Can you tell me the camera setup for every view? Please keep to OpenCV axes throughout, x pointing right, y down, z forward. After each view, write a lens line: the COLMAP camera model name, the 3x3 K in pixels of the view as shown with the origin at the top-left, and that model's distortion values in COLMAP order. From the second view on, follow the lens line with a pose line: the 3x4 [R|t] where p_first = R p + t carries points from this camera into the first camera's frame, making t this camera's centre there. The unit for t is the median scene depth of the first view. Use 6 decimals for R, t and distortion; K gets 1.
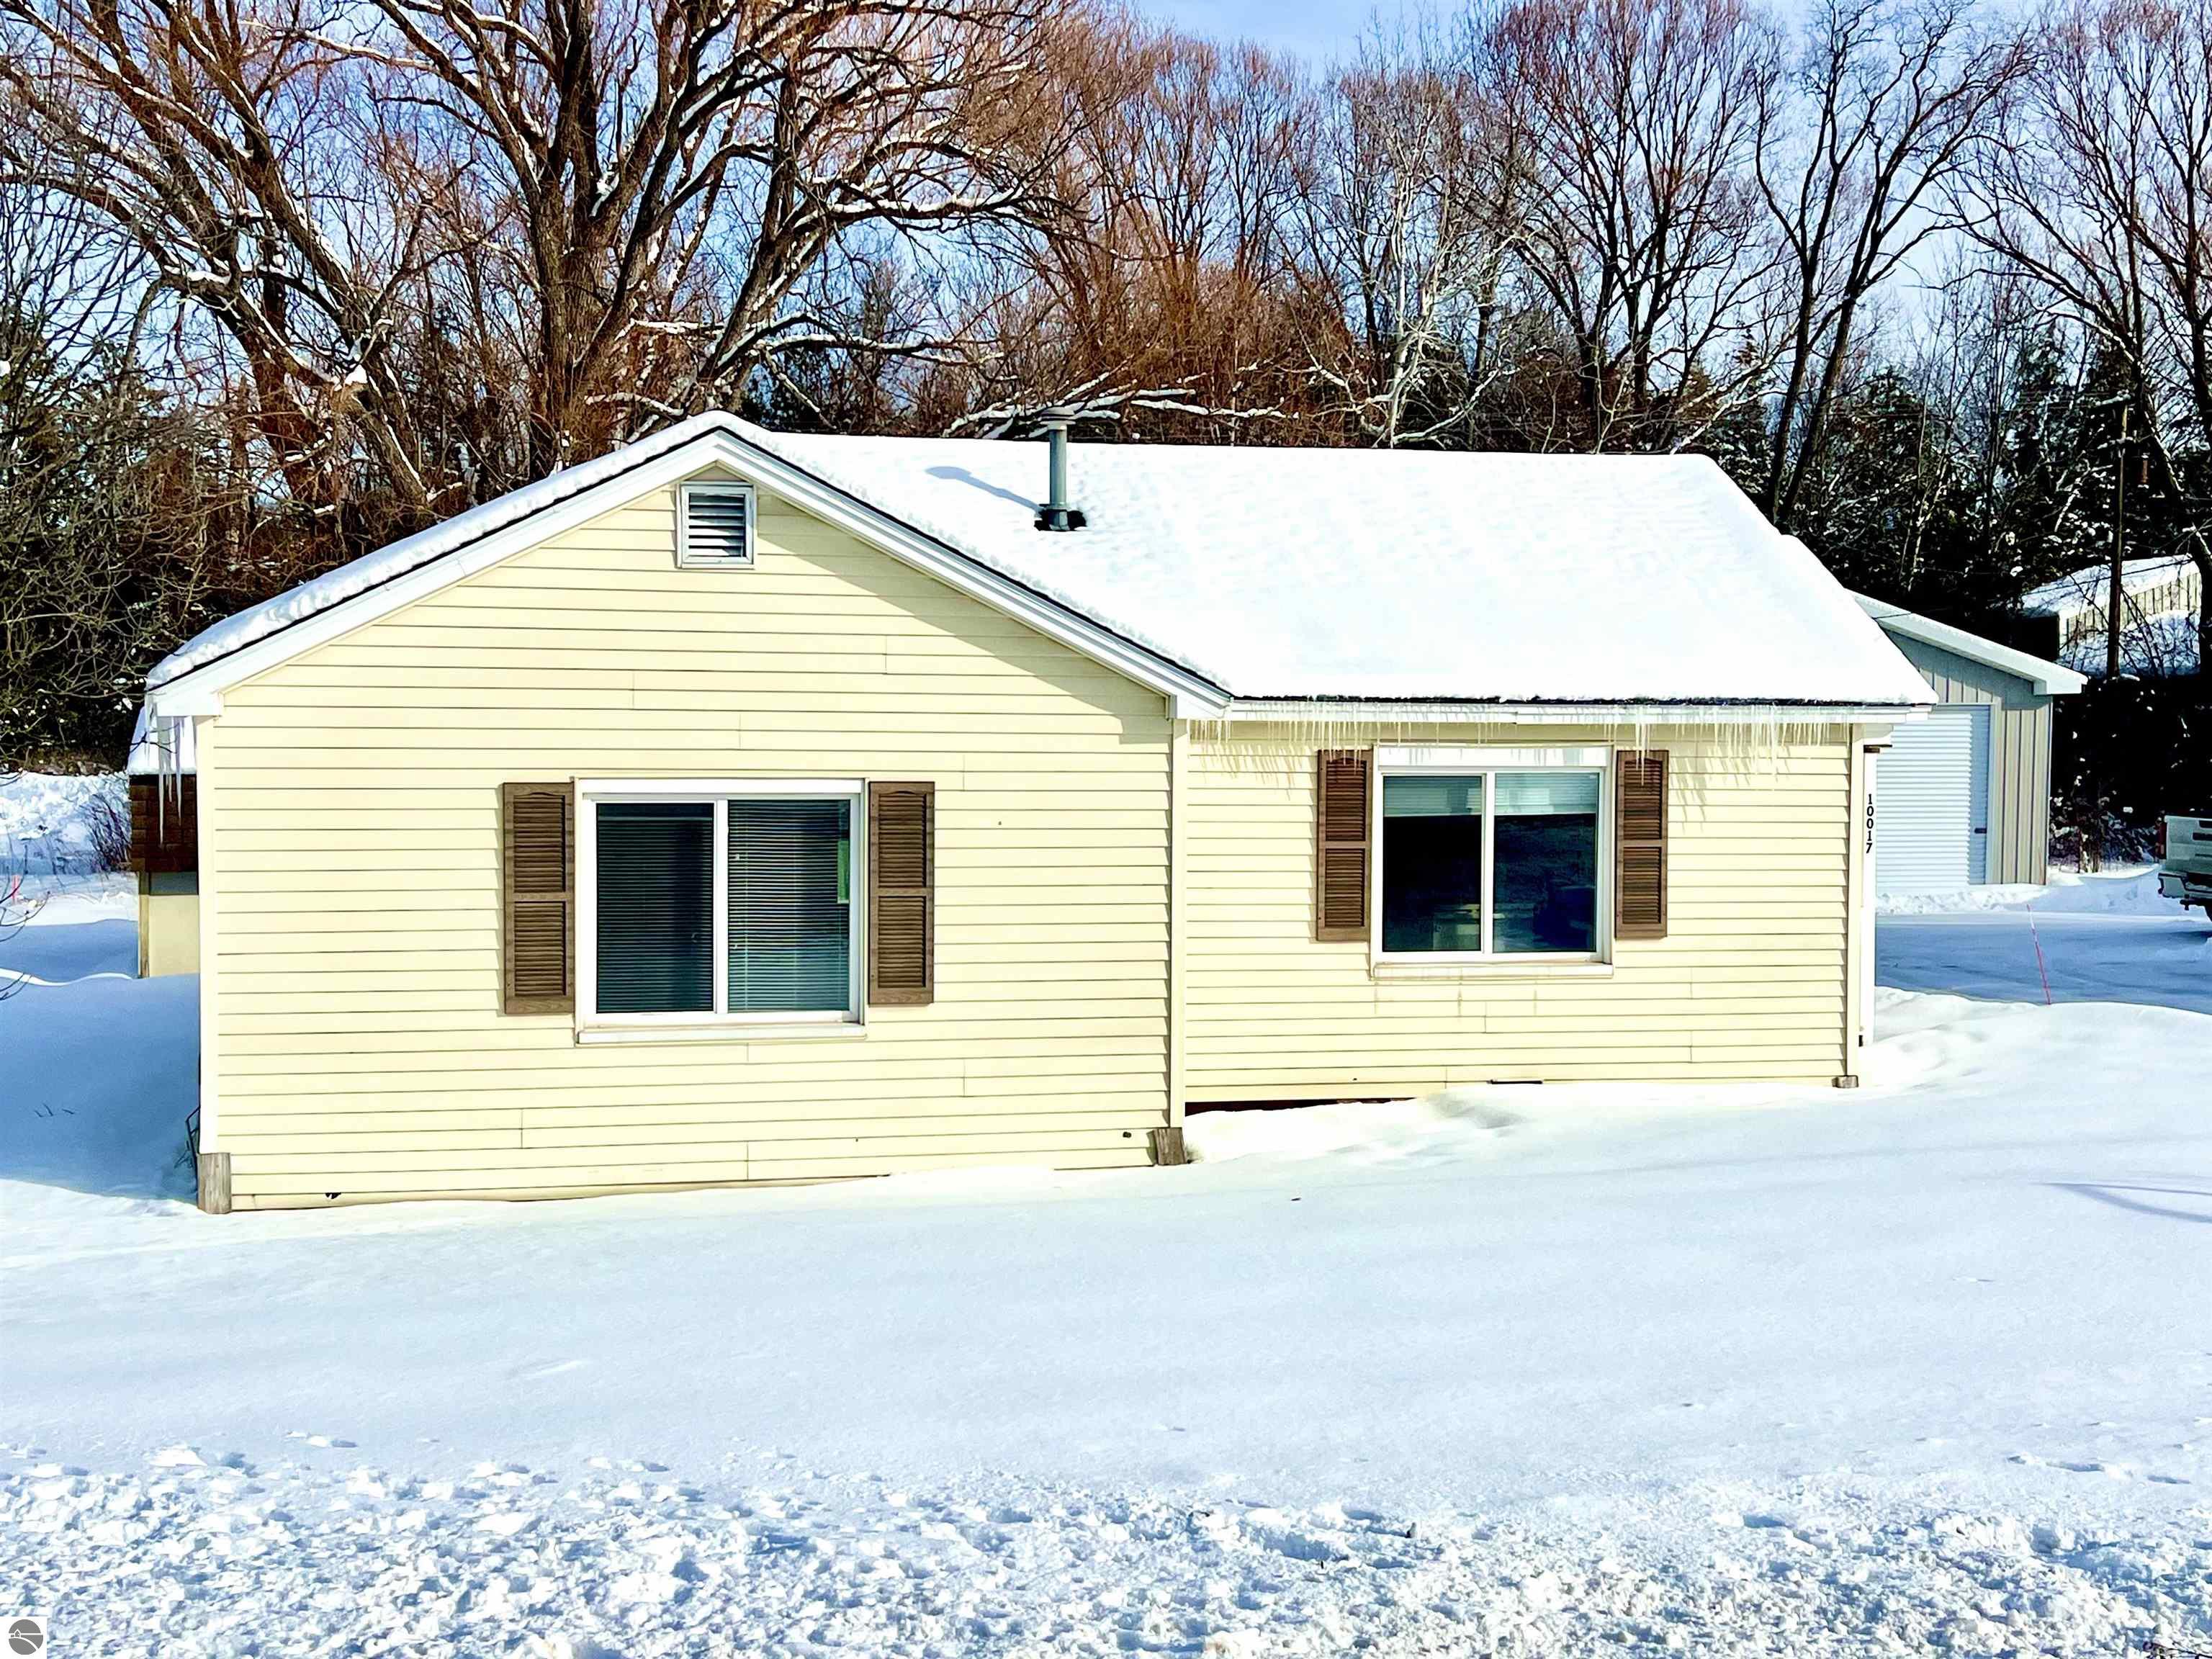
lens RADIAL K [[2763.1, 0, 1106.0], [0, 2763.1, 829.5], [0, 0, 1]] dist [0.193808, -0.453736]
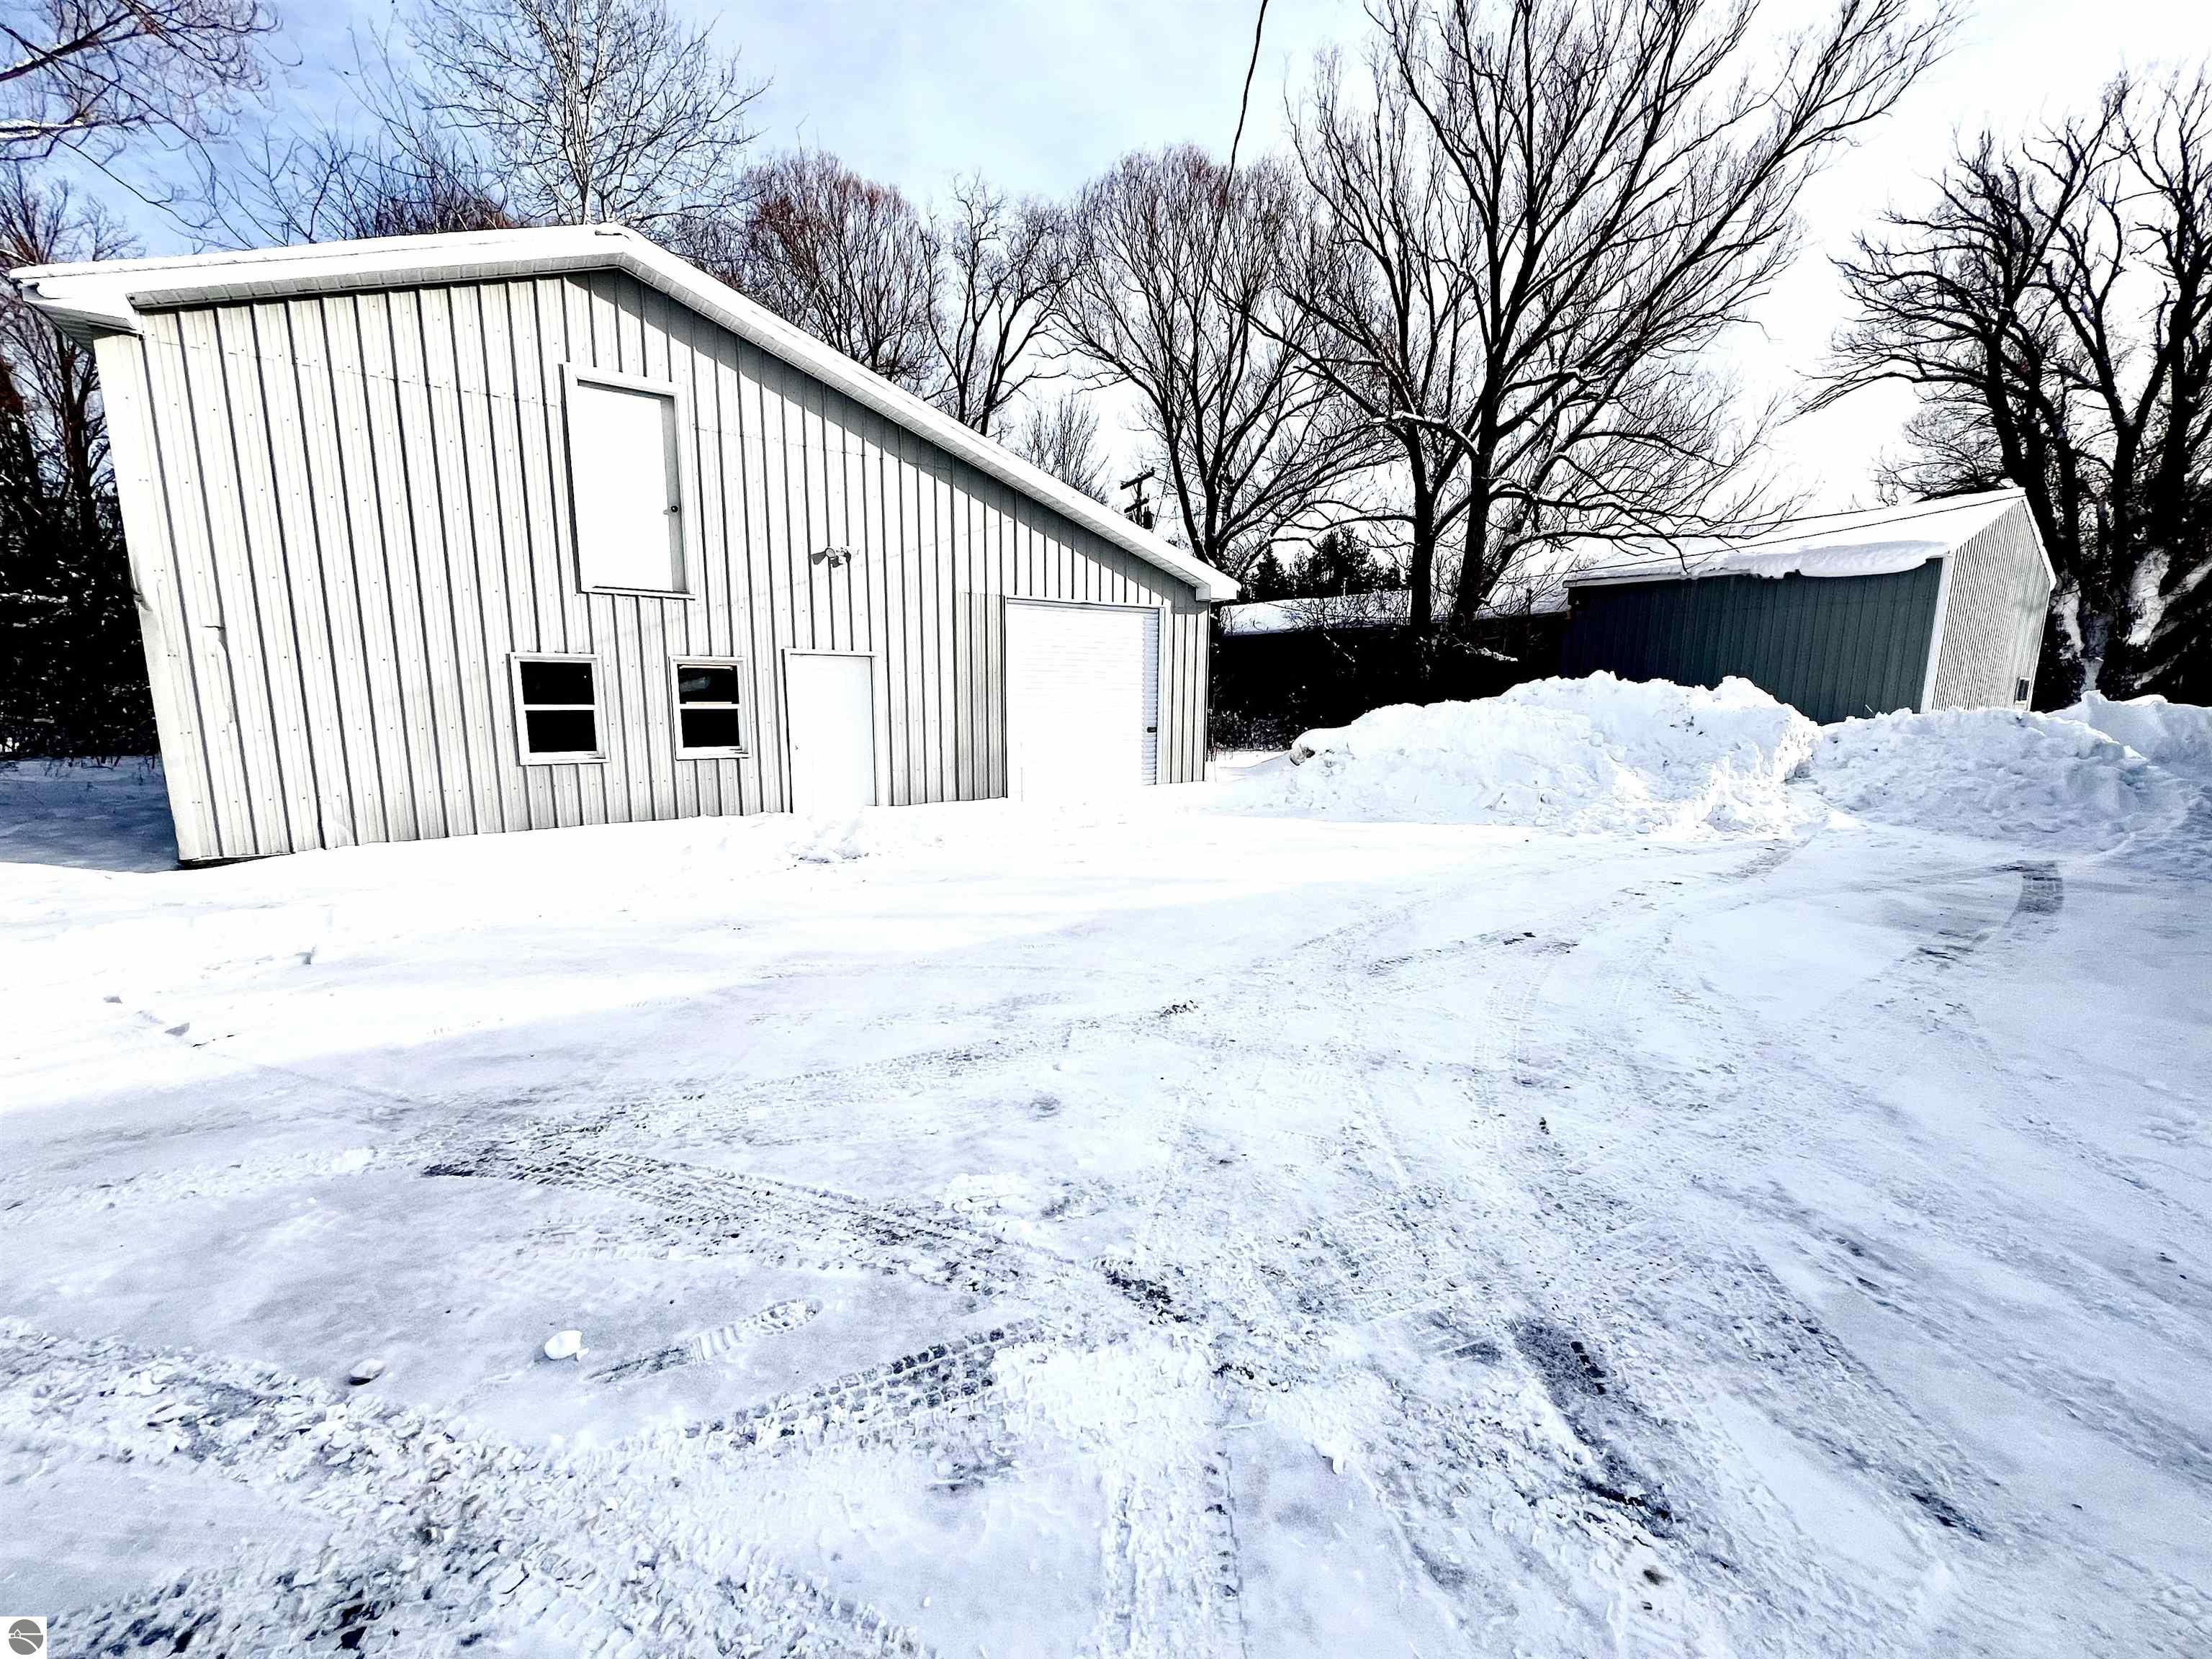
lens RADIAL K [[879.4, 0, 1106.0], [0, 879.4, 829.5], [0, 0, 1]] dist [-0.001419, -0.000002]
pose [[0.917060, -0.056688, 0.394699, 0.109597], [0.008608, 0.992427, 0.122535, -0.002031], [-0.398656, -0.108974, 0.910603, 0.470447]]
